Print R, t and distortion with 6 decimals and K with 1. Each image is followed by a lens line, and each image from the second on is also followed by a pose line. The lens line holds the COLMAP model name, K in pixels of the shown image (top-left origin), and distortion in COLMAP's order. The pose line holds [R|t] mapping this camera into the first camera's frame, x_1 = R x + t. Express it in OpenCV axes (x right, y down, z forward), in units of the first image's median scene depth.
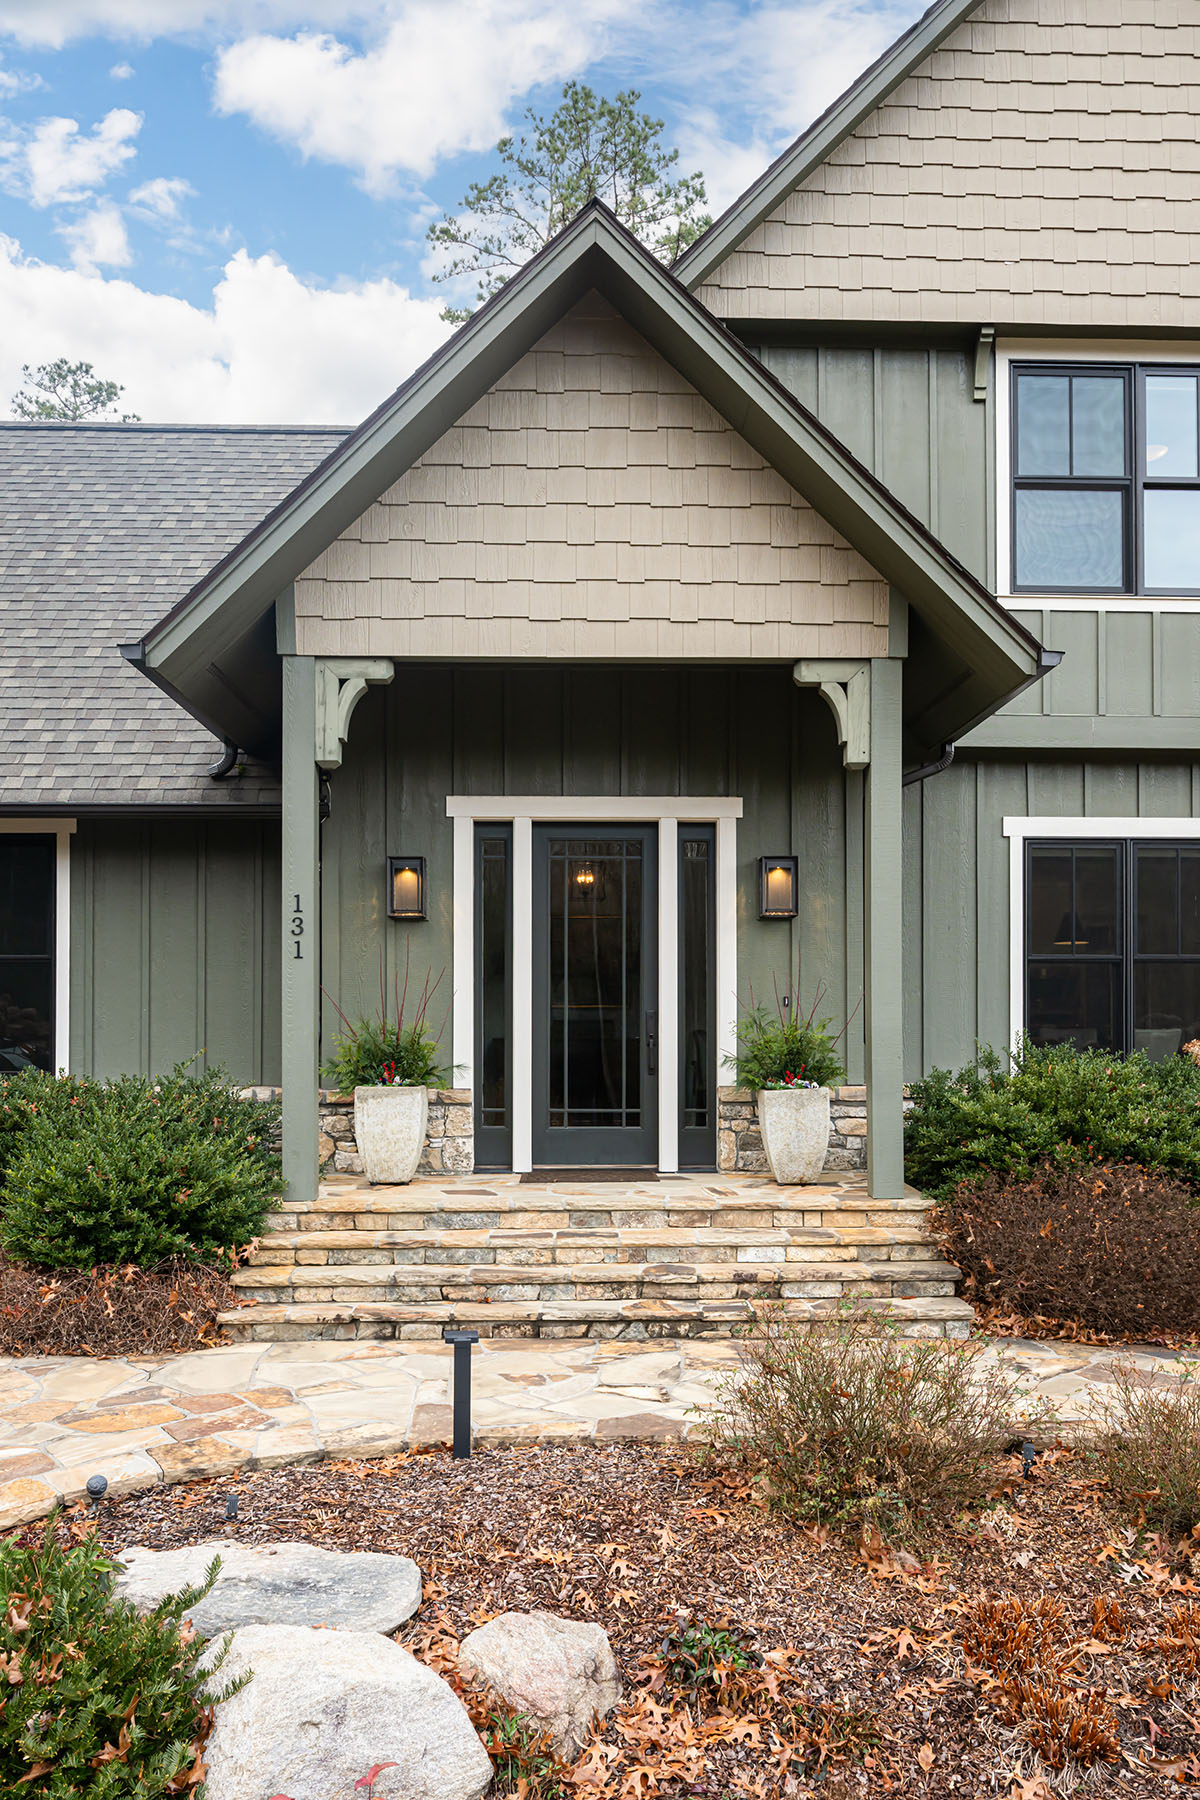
lens RADIAL K [[1468.0, 0, 597.8], [0, 1468.0, 867.2], [0, 0, 1]] dist [-0.005737, 0.003312]
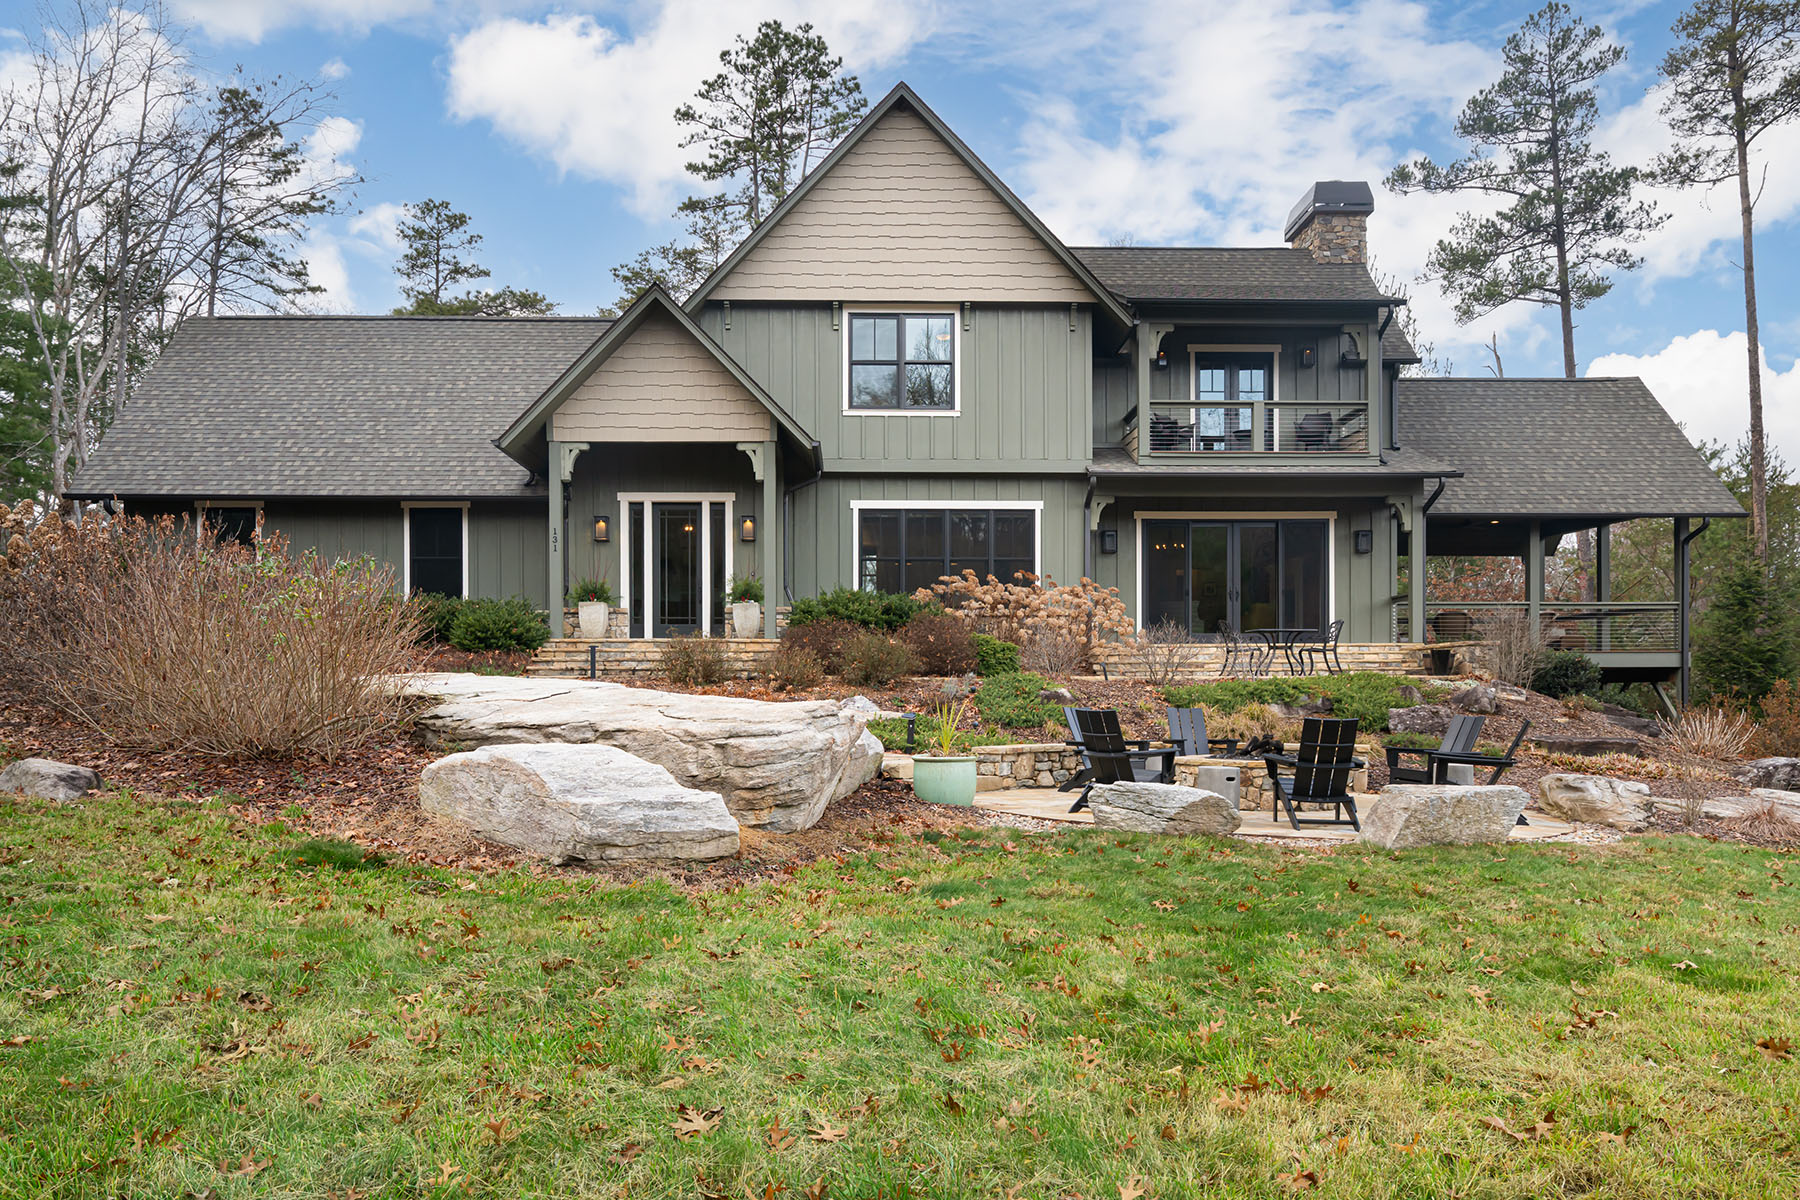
lens RADIAL K [[1268.2, 0, 850.0], [0, 1268.2, 589.3], [0, 0, 1]] dist [0.036262, -0.071807]
pose [[0.999833, -0.001363, -0.018233, 0.338478], [0.001830, 0.999670, 0.025616, 0.063383], [0.018193, -0.025646, 0.999506, -1.188158]]
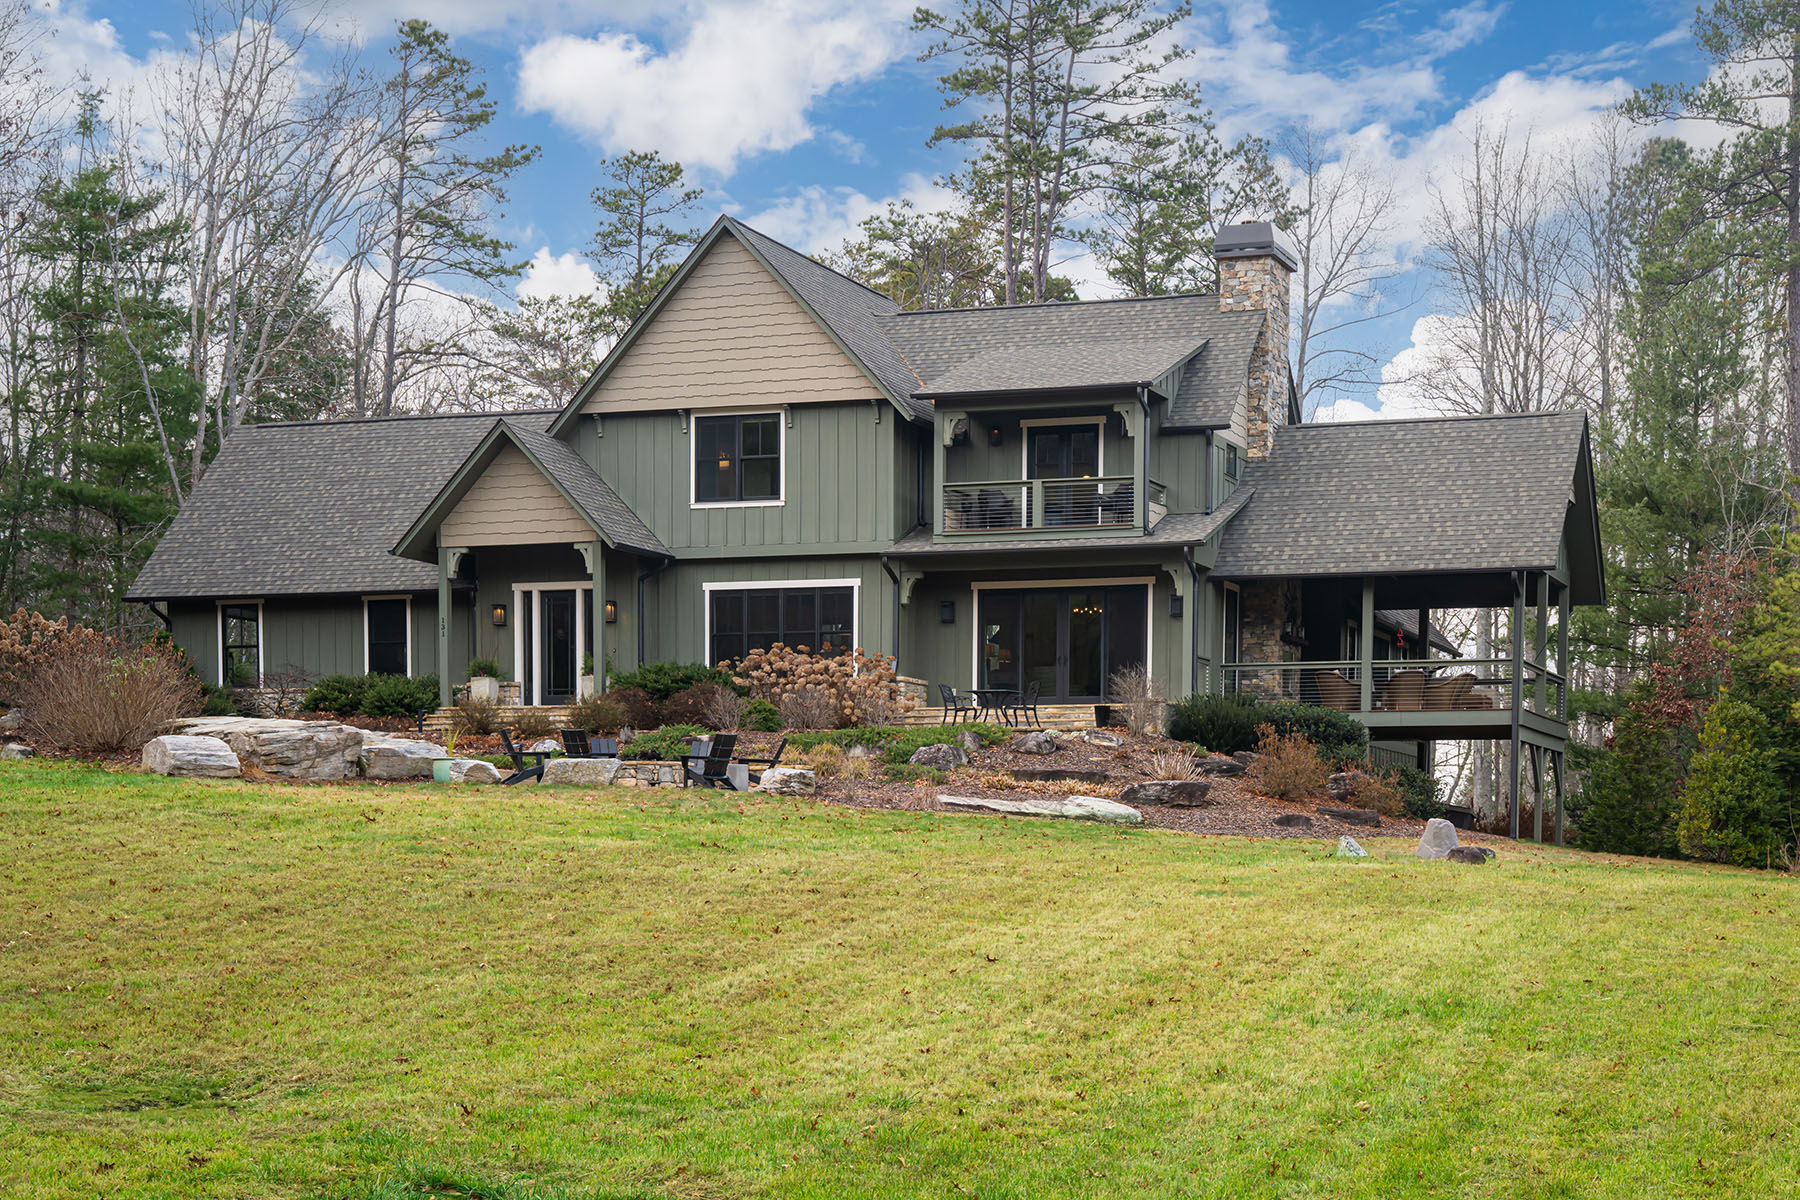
lens RADIAL K [[3028.2, 0, 900.0], [0, 3028.2, 600.0], [0, 0, 1]] dist [0.075681, 0.050720]
pose [[0.912587, -0.028927, -0.407858, 3.107851], [0.032121, 0.999484, 0.000983, 0.004052], [0.407619, -0.013998, 0.913045, -4.269343]]
